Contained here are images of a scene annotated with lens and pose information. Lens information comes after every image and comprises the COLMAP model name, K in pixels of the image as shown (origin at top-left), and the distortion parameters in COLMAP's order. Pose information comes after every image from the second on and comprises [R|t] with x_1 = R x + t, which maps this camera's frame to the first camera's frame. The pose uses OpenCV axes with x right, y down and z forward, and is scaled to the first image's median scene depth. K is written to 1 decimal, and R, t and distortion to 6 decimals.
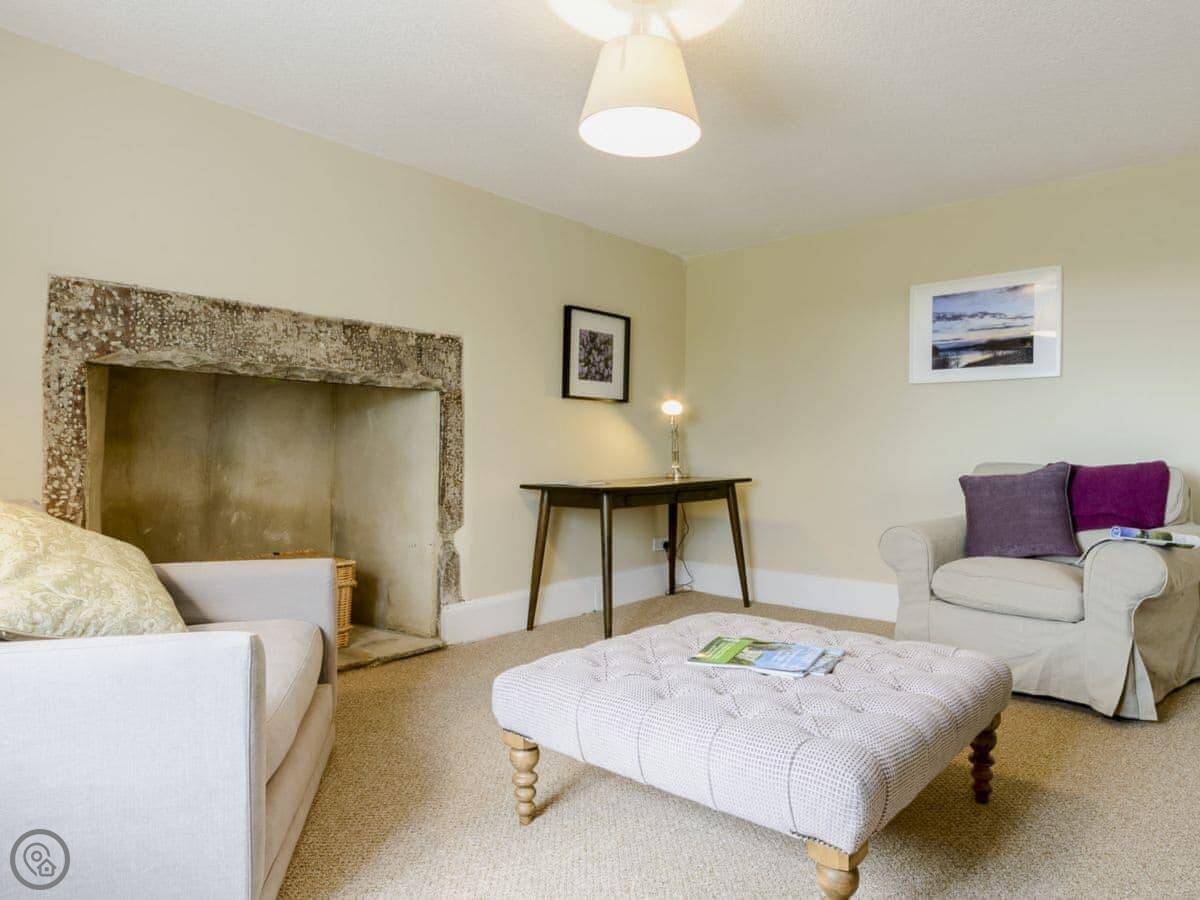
lens RADIAL K [[760.2, 0, 598.7], [0, 760.2, 452.2], [0, 0, 1]] dist [-0.003376, -0.001371]
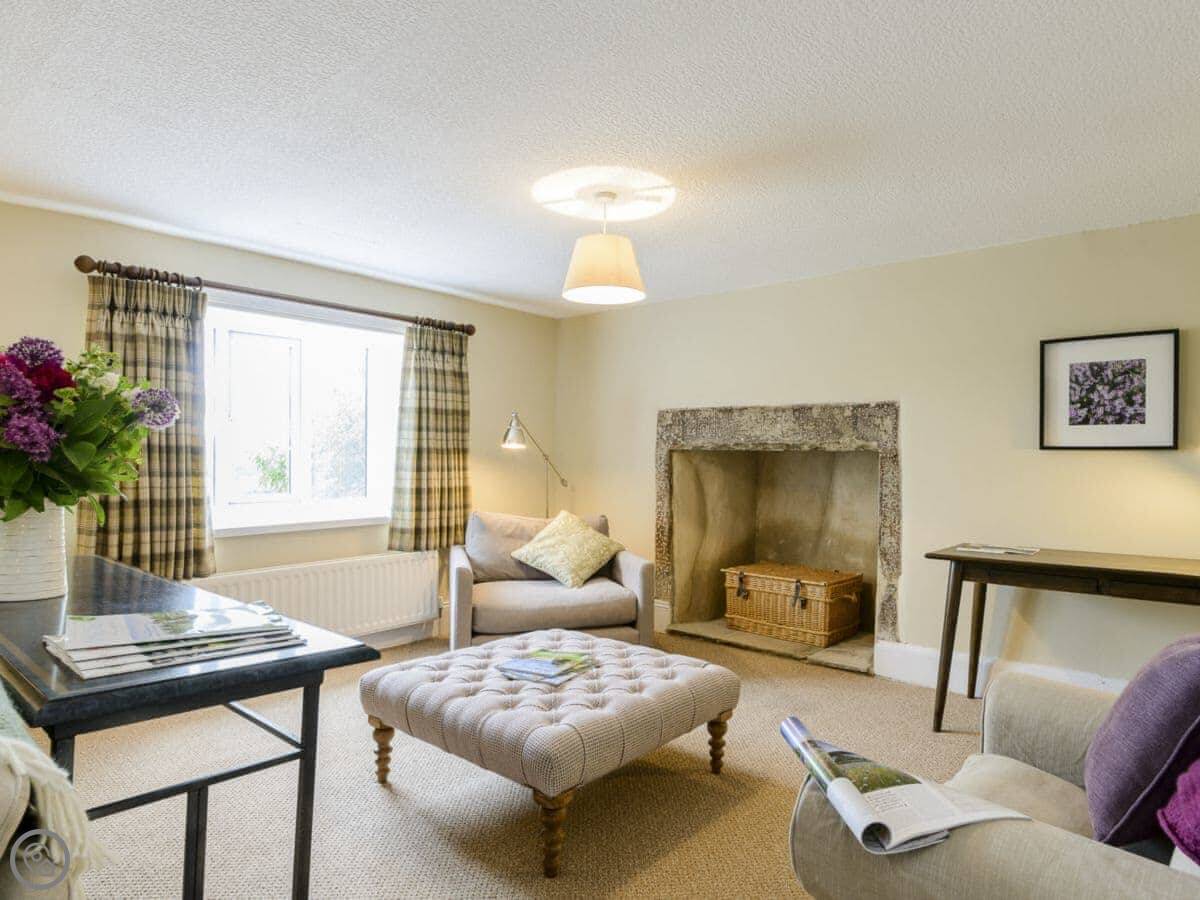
lens RADIAL K [[760.2, 0, 603.1], [0, 760.2, 447.0], [0, 0, 1]] dist [-0.003376, -0.001371]
pose [[-0.041889, -0.013912, -0.999025, 0.971036], [-0.008807, 0.999869, -0.013555, -0.068850], [0.999083, 0.008230, -0.042006, 0.641851]]
